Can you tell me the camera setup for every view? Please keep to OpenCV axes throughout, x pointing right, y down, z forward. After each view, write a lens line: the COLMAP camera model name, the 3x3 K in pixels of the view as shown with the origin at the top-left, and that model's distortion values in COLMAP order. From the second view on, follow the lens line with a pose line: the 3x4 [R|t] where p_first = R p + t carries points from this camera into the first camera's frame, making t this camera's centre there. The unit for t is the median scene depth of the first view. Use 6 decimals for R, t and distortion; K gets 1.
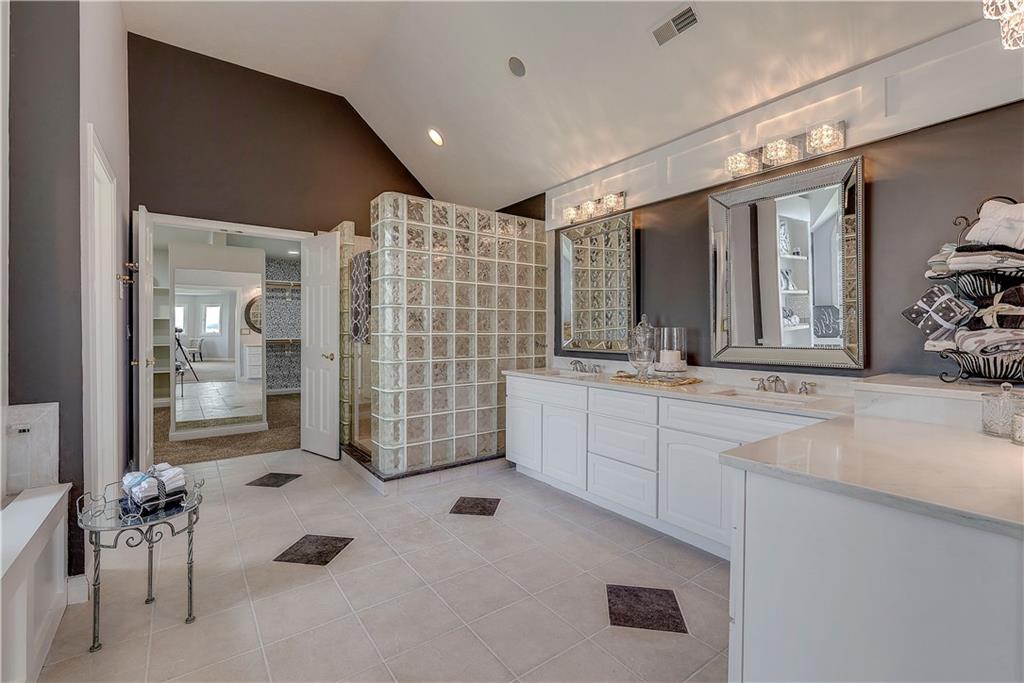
lens RADIAL K [[447.6, 0, 505.2], [0, 447.6, 331.8], [0, 0, 1]] dist [0.001373, -0.000153]
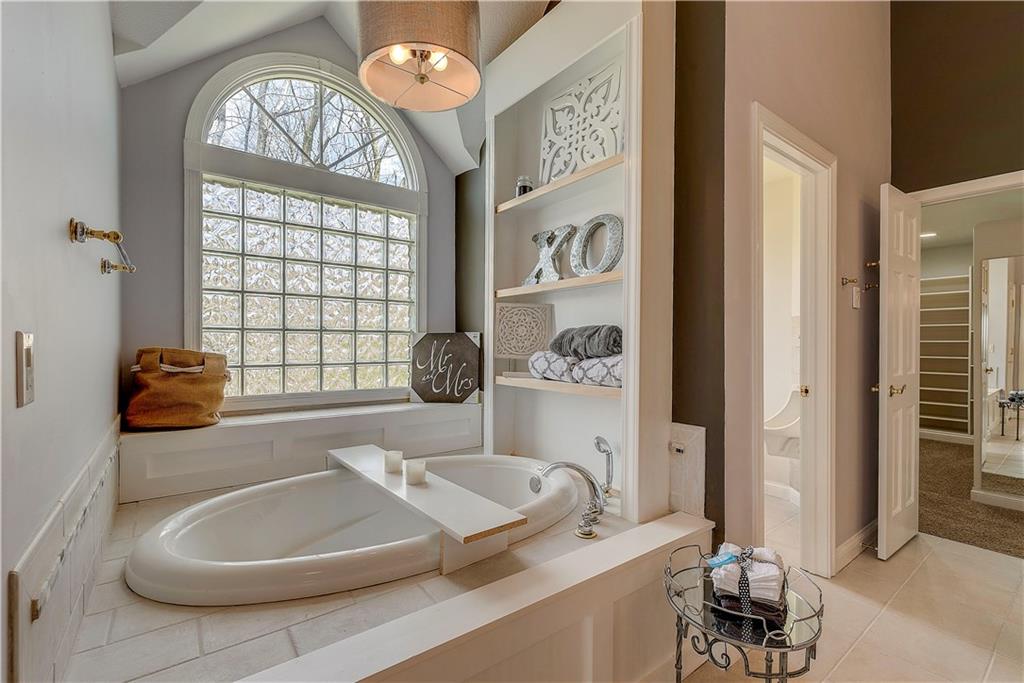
lens RADIAL K [[447.6, 0, 510.7], [0, 447.6, 344.4], [0, 0, 1]] dist [0.001373, -0.000153]
pose [[0.019939, 0.000085, -0.999801, -0.108995], [-0.003379, 0.999994, 0.000018, -0.008354], [0.999795, 0.003378, 0.019939, 0.611935]]
